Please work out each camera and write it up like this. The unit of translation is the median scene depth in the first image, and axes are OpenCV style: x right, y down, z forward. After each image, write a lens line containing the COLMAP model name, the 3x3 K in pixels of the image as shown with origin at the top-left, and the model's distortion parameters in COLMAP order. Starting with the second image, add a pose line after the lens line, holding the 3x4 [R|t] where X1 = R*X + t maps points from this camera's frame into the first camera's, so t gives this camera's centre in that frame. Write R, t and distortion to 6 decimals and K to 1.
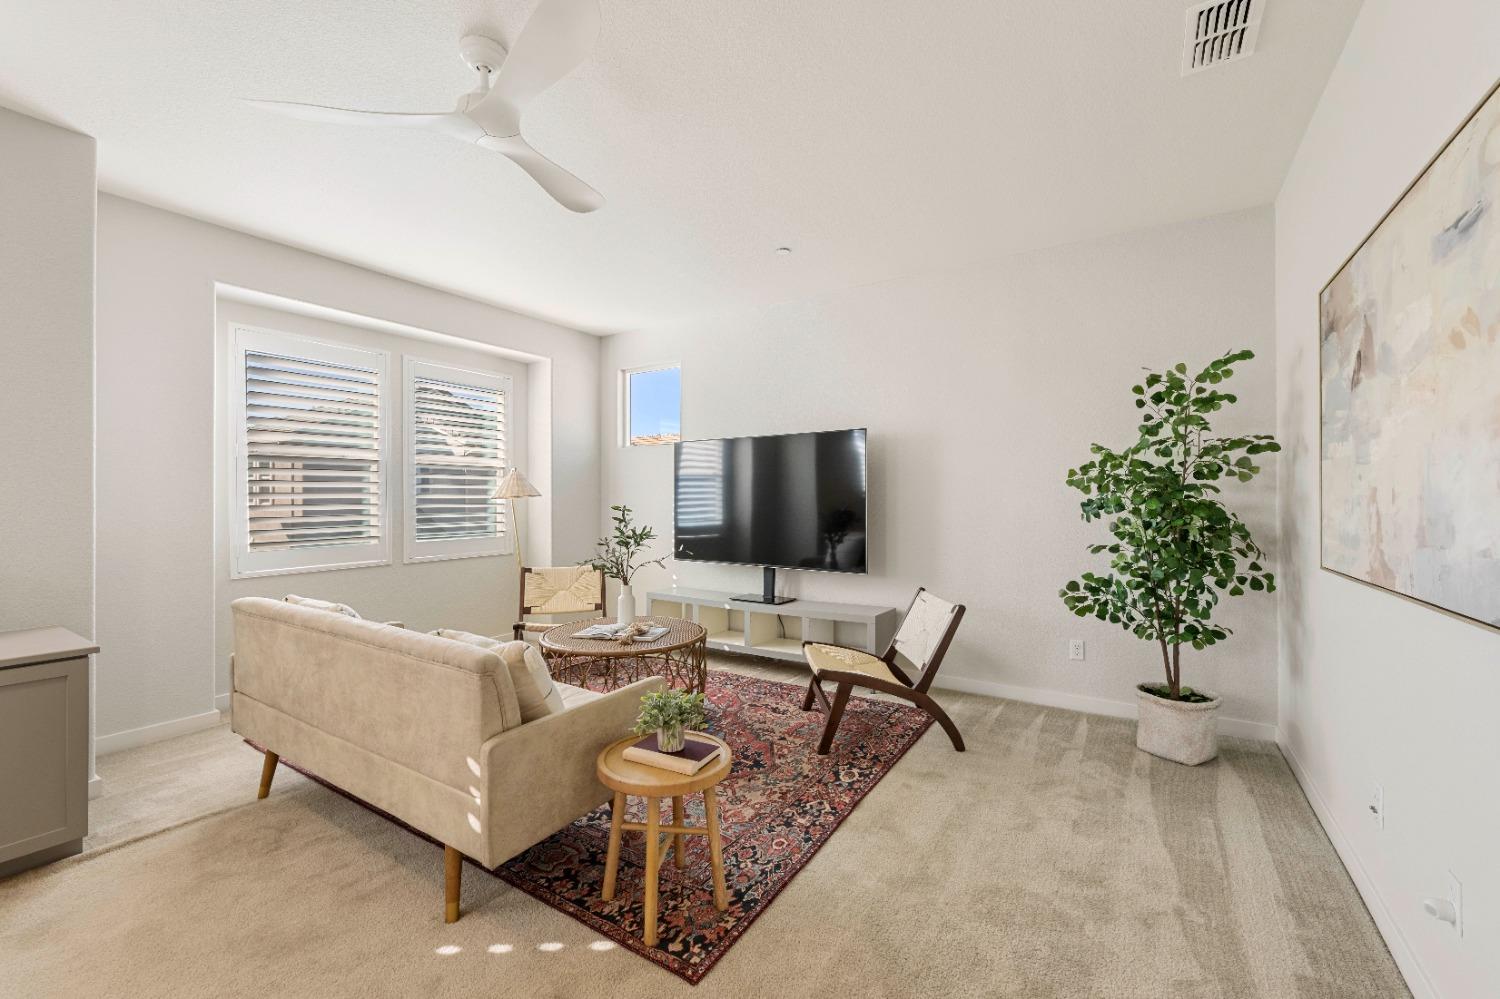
lens RADIAL K [[615.0, 0, 754.3], [0, 615.0, 500.9], [0, 0, 1]] dist [-0.002842, 0.000402]
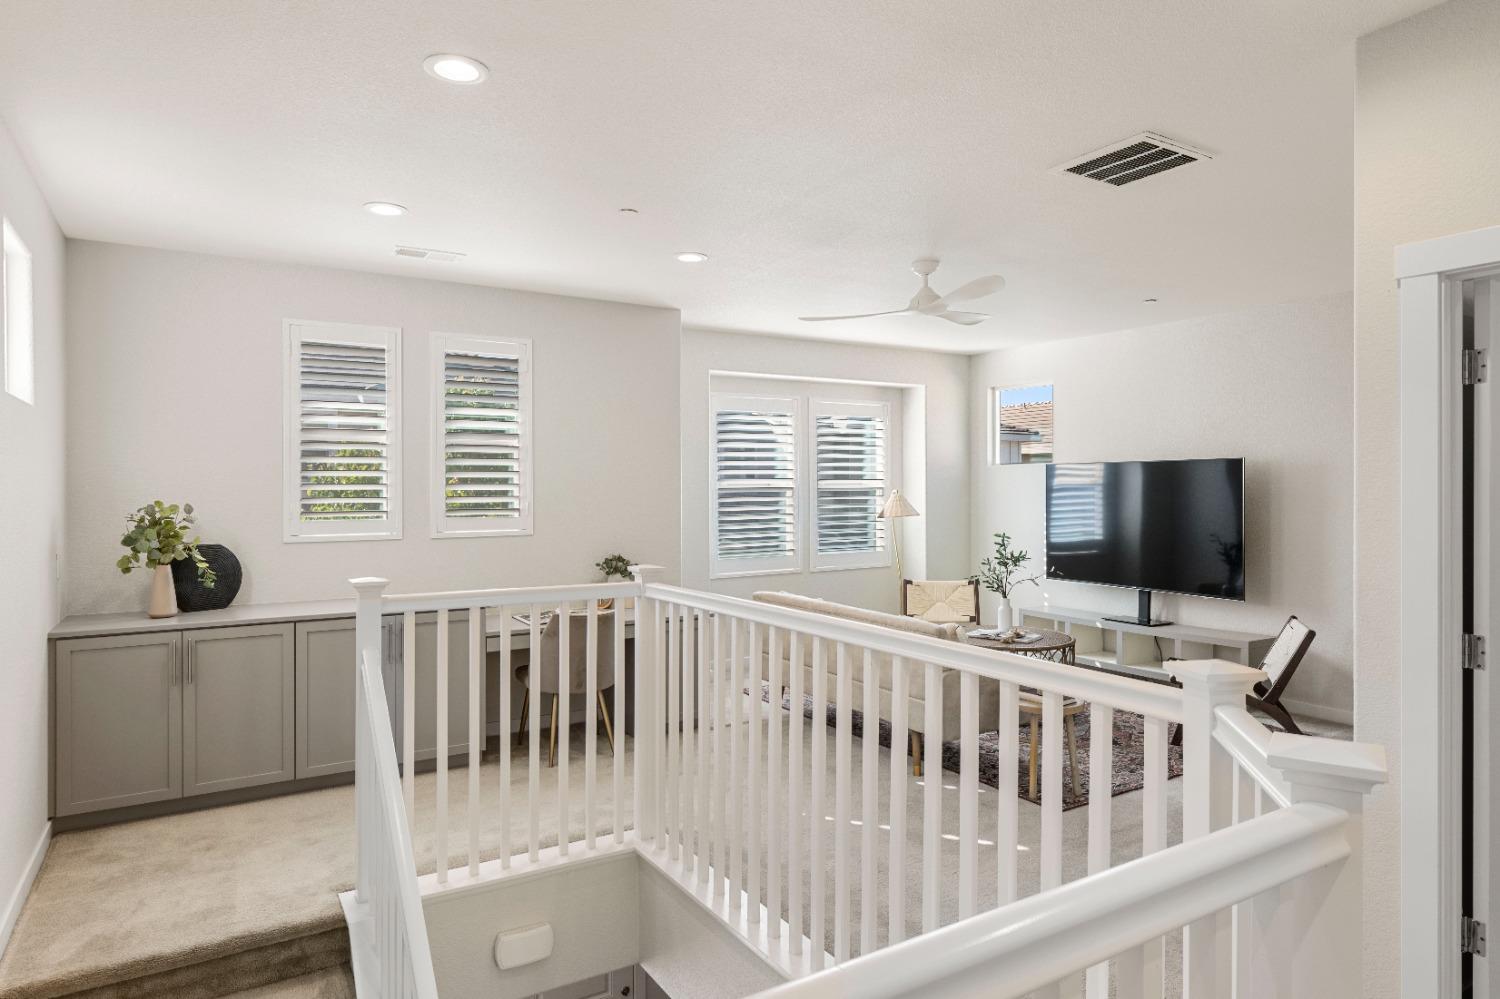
lens RADIAL K [[908.2, 0, 746.2], [0, 908.2, 488.3], [0, 0, 1]] dist [0.001655, 0.000771]
pose [[0.901475, -0.001246, -0.432830, 0.085216], [0.002262, 0.999996, 0.001833, -0.066834], [0.432825, -0.002631, 0.901474, -0.665293]]
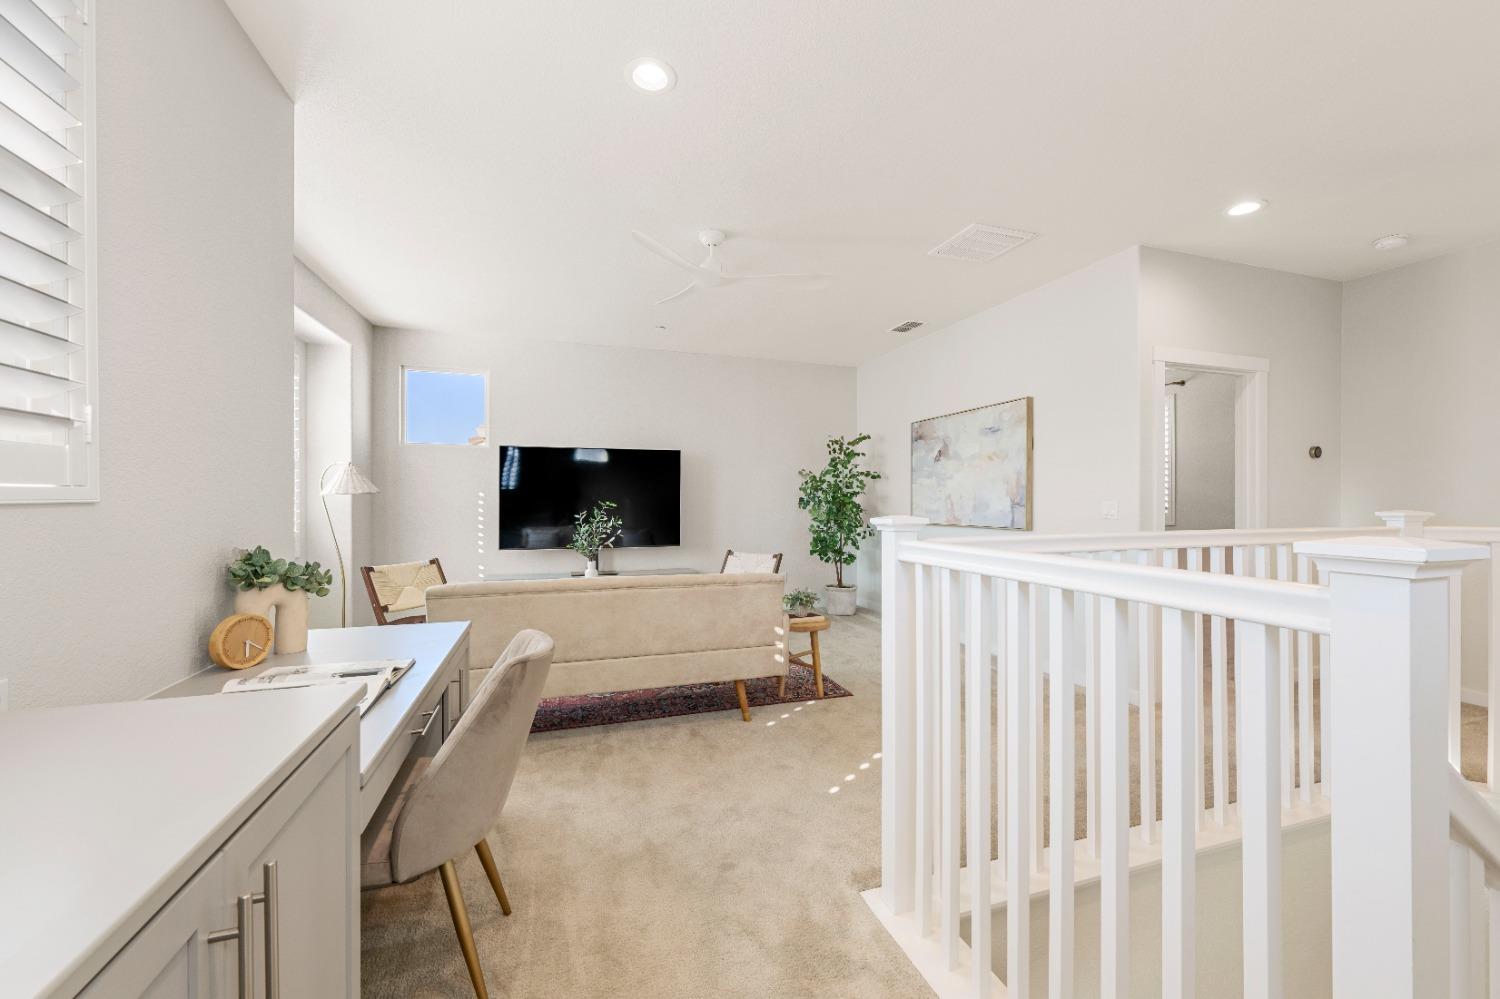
lens RADIAL K [[595.7, 0, 758.8], [0, 595.7, 498.2], [0, 0, 1]] dist [0.002412, -0.001820]
pose [[0.630209, 0.000743, 0.776425, -0.773334], [-0.000955, 1.000000, -0.000181, -0.000548], [-0.776425, -0.000627, 0.630210, -0.073515]]
